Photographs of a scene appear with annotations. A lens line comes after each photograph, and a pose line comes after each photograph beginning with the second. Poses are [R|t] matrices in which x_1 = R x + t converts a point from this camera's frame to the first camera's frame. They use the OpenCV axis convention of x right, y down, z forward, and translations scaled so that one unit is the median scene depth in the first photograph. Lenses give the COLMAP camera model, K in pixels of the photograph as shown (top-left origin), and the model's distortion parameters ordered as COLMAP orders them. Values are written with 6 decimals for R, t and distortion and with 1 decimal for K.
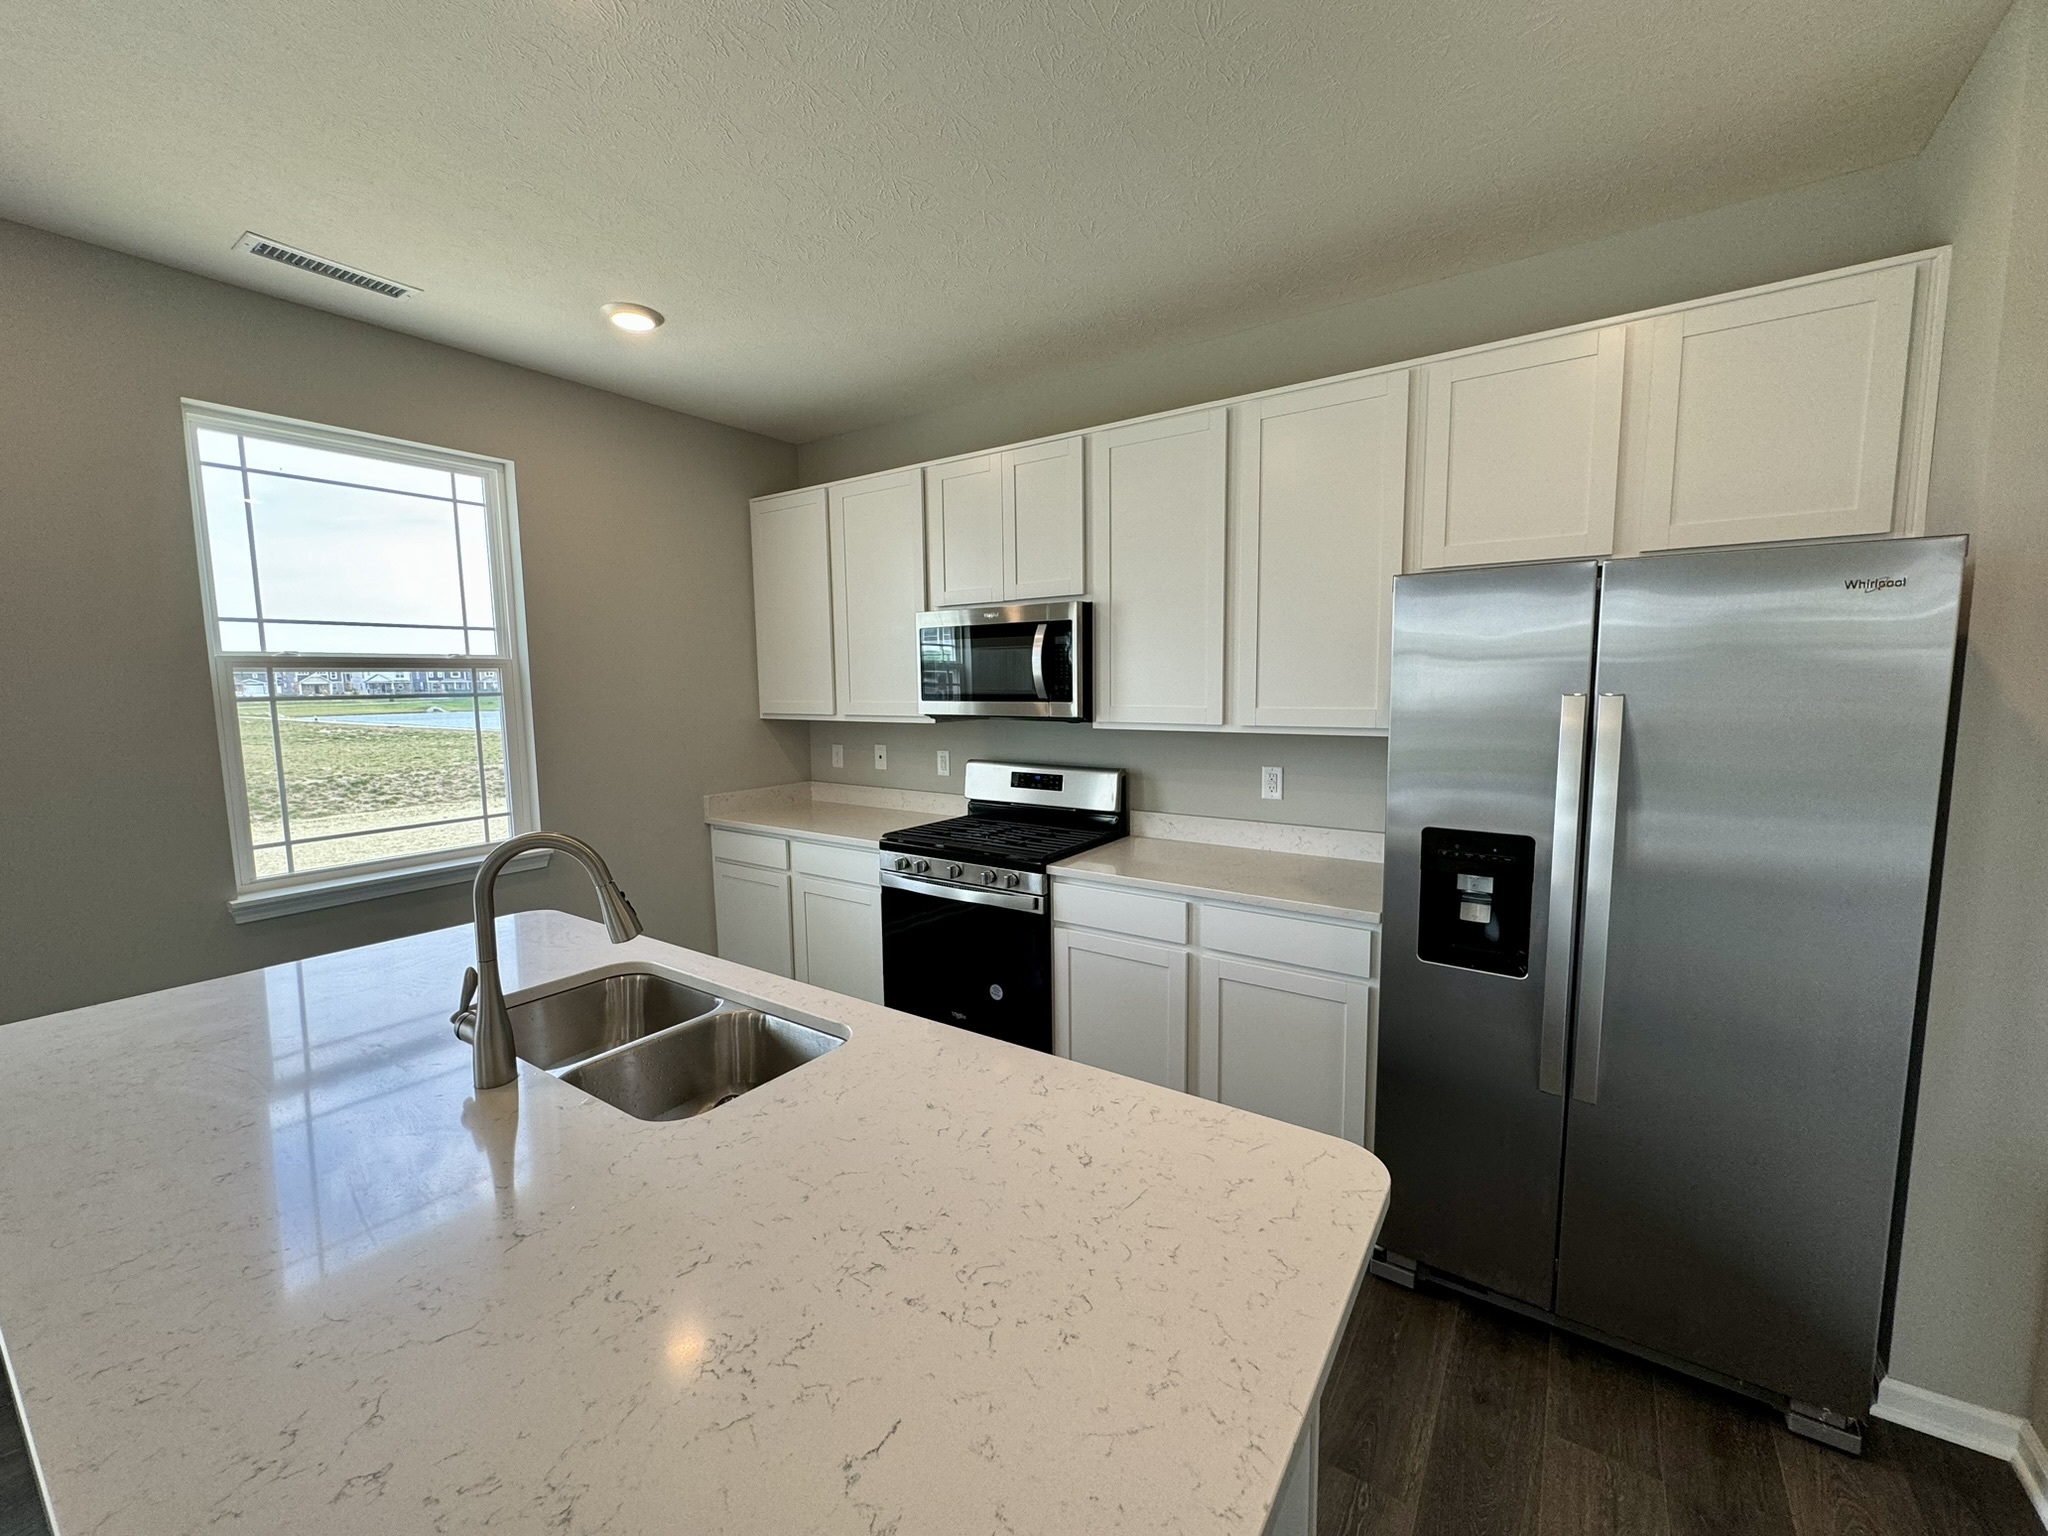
lens RADIAL K [[816.9, 0, 1106.2], [0, 816.9, 761.2], [0, 0, 1]] dist [0.015735, 0.000092]
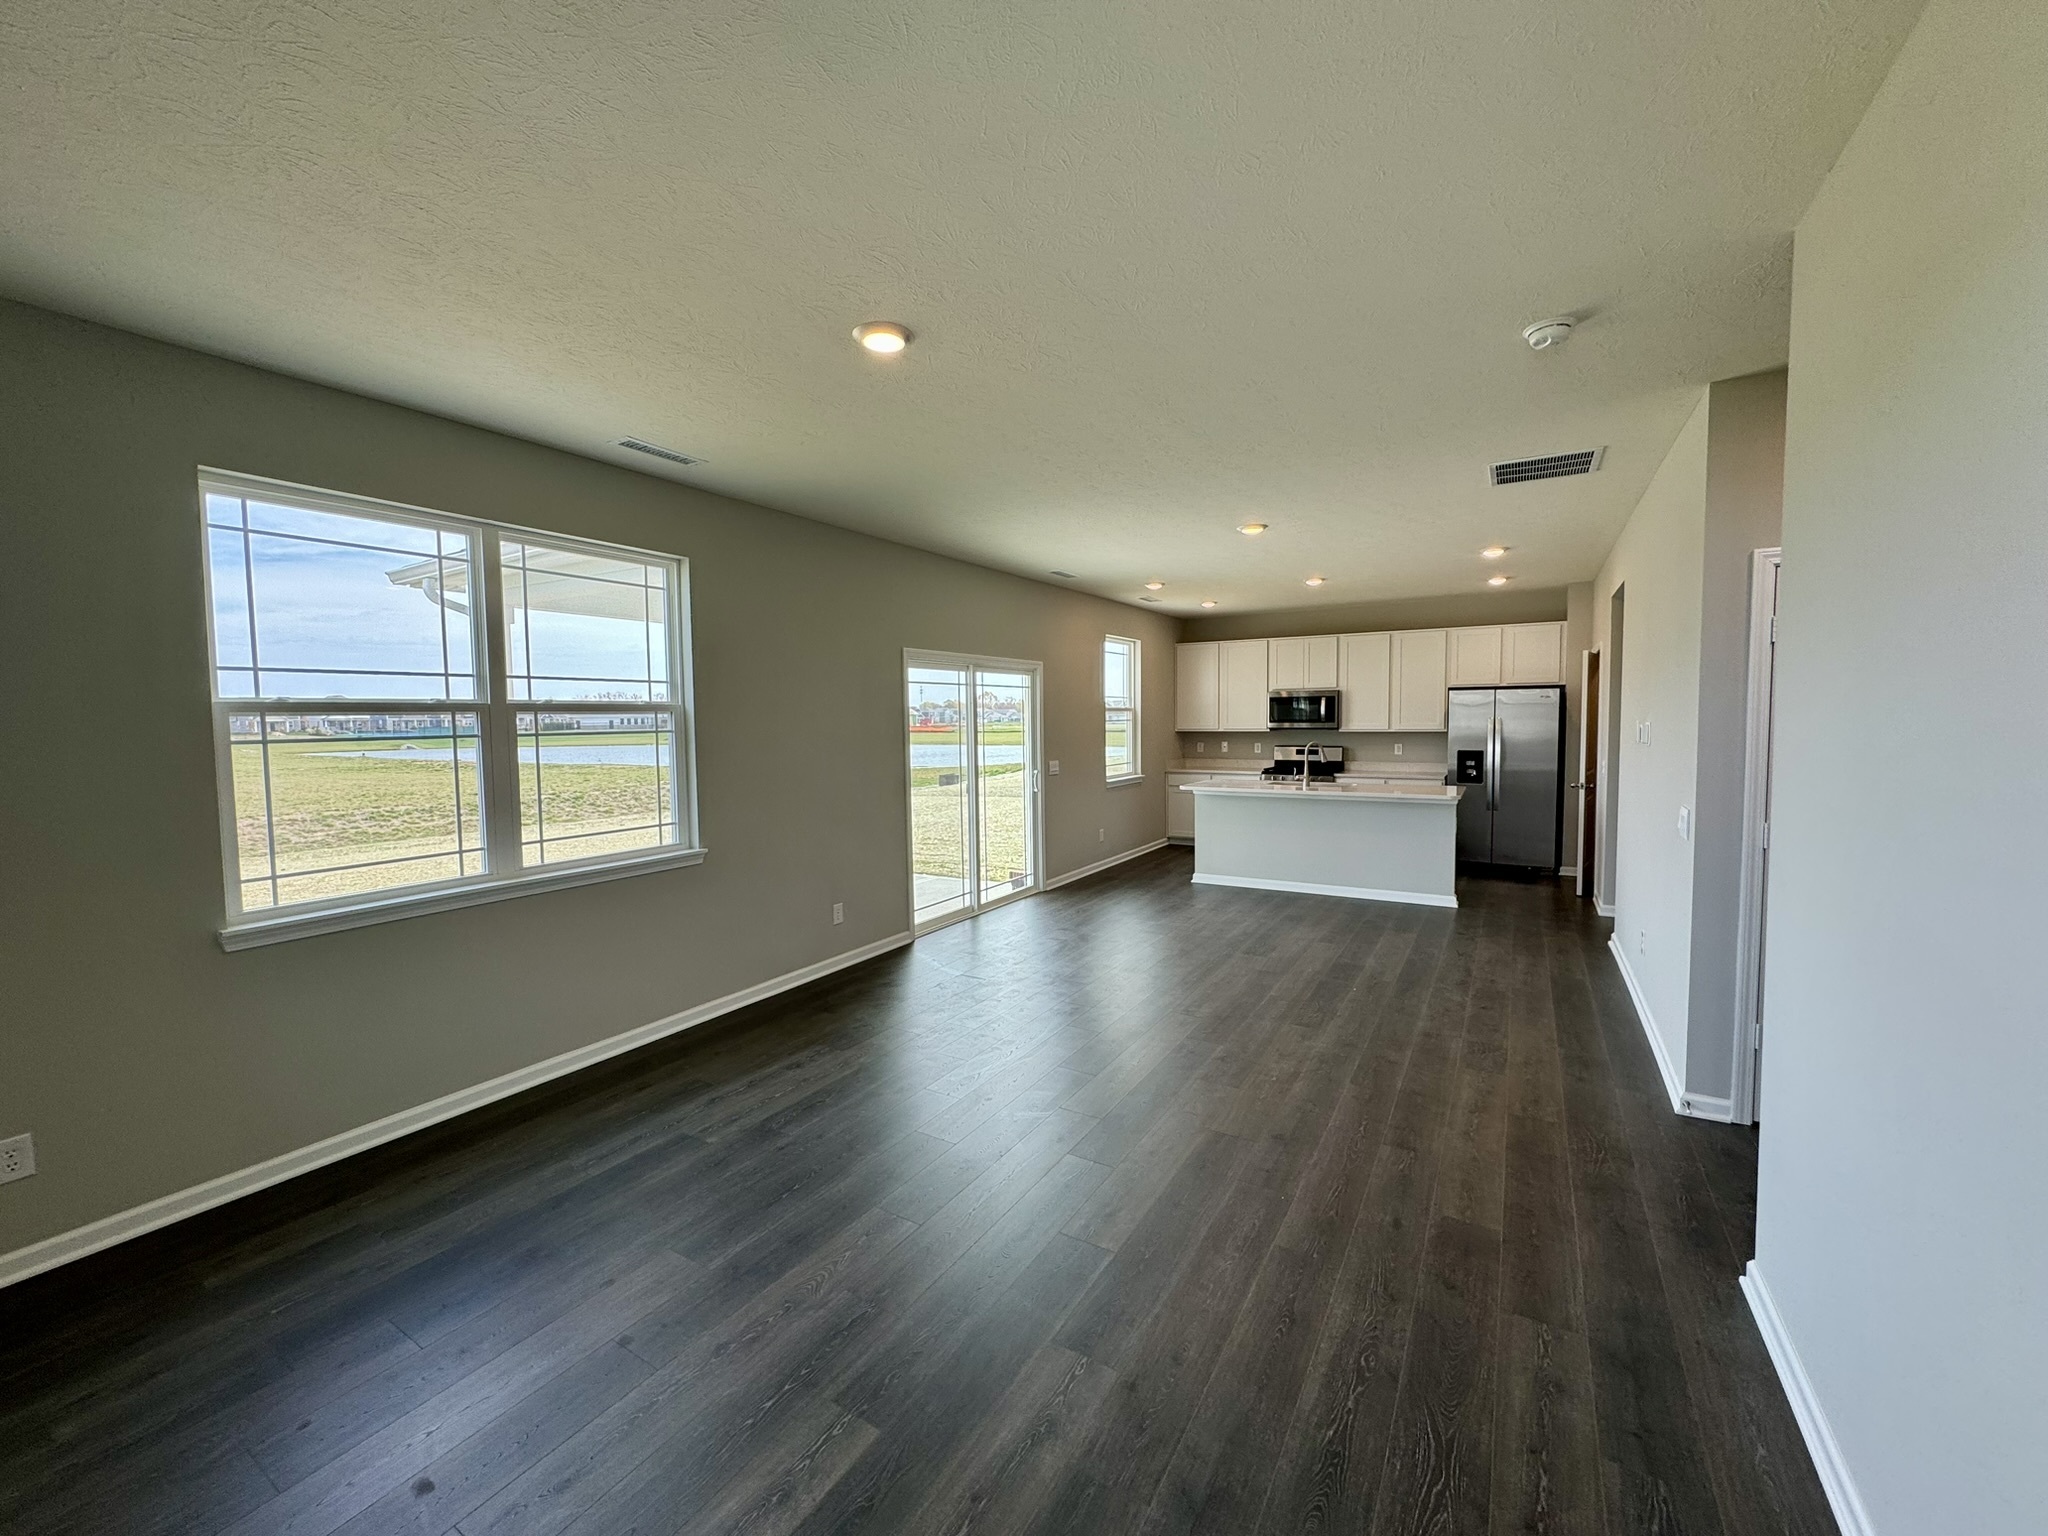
lens RADIAL K [[800.1, 0, 1058.7], [0, 800.1, 772.9], [0, 0, 1]] dist [-0.007262, 0.000419]
pose [[0.998515, -0.004720, 0.054282, -0.189045], [0.006634, 0.999361, -0.035133, 0.032894], [-0.054081, 0.035441, 0.997907, -0.298525]]
